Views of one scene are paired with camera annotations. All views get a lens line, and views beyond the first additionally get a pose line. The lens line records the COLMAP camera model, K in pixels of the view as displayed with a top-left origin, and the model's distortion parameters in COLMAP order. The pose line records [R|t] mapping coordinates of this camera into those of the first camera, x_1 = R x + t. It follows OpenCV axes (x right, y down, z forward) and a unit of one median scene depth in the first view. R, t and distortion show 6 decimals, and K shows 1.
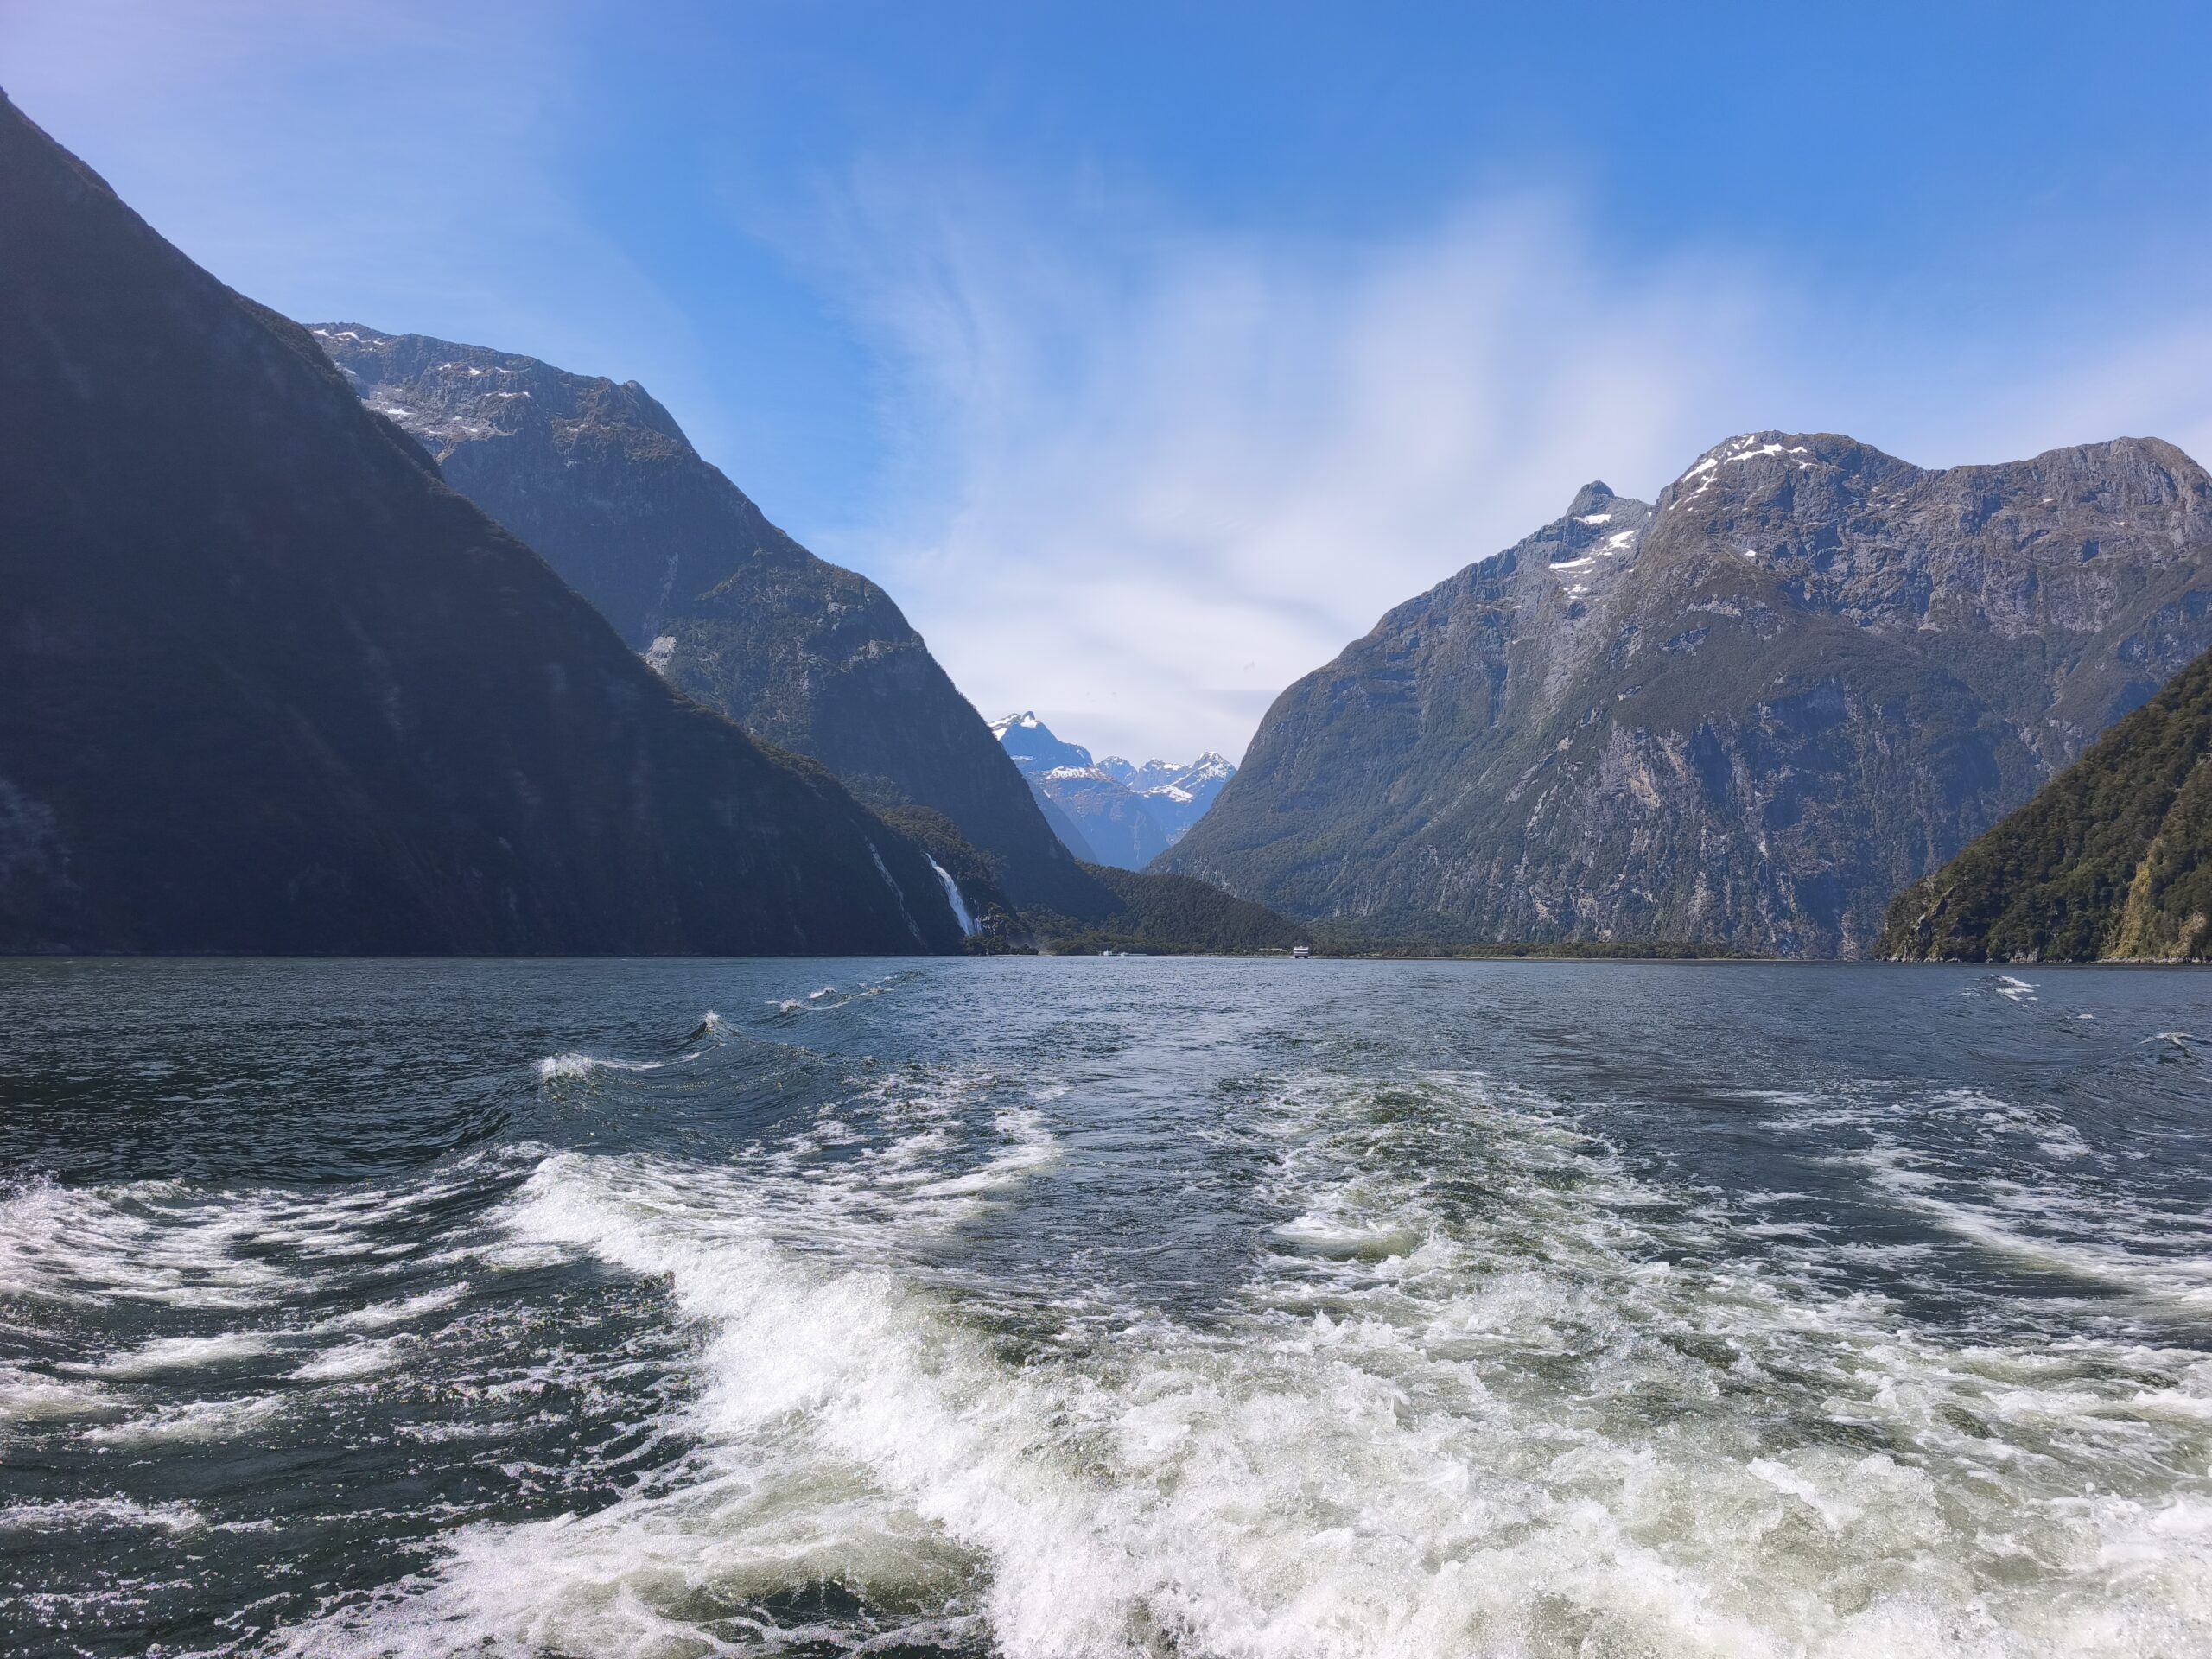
lens RADIAL K [[1502.3, 0, 1106.0], [0, 1502.3, 829.5], [0, 0, 1]] dist [0.163624, -0.000267]
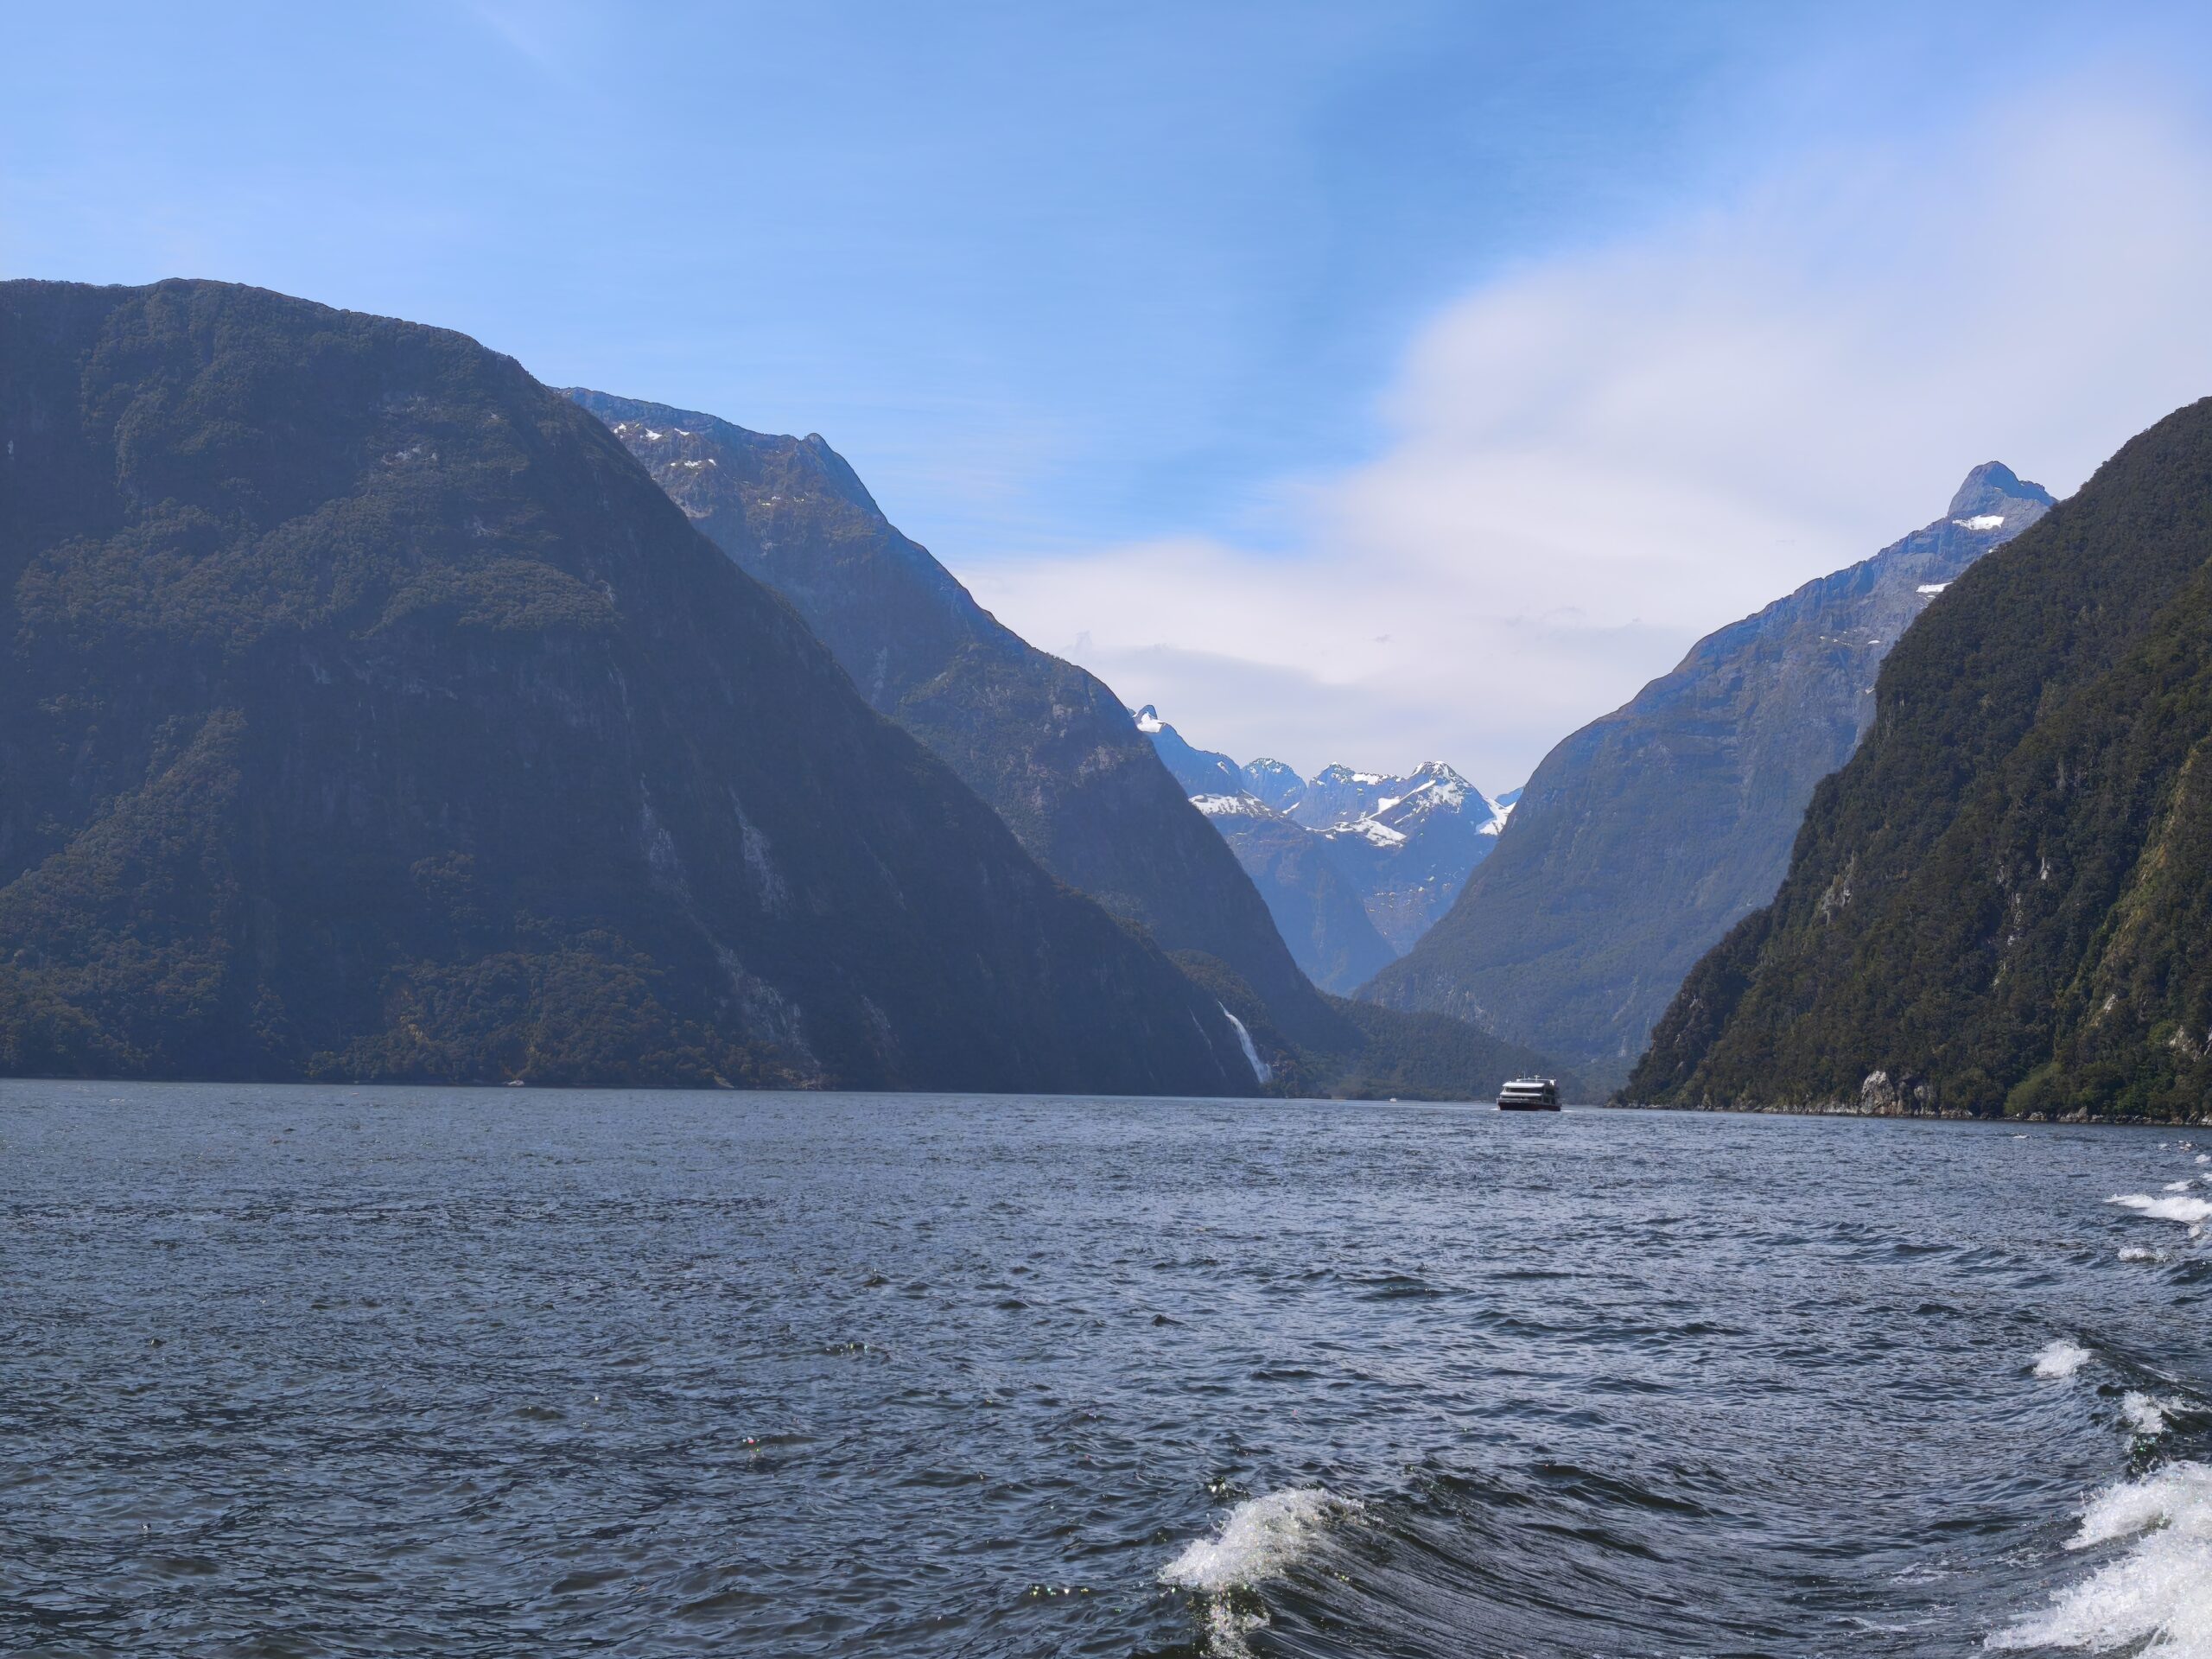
lens RADIAL K [[2935.0, 0, 1106.0], [0, 2935.0, 829.5], [0, 0, 1]] dist [0.007404, 1.073918]
pose [[0.999284, 0.014537, -0.034935, -0.054890], [-0.014804, 0.999863, -0.007396, -0.038531], [0.034822, 0.007908, 0.999362, -0.463465]]
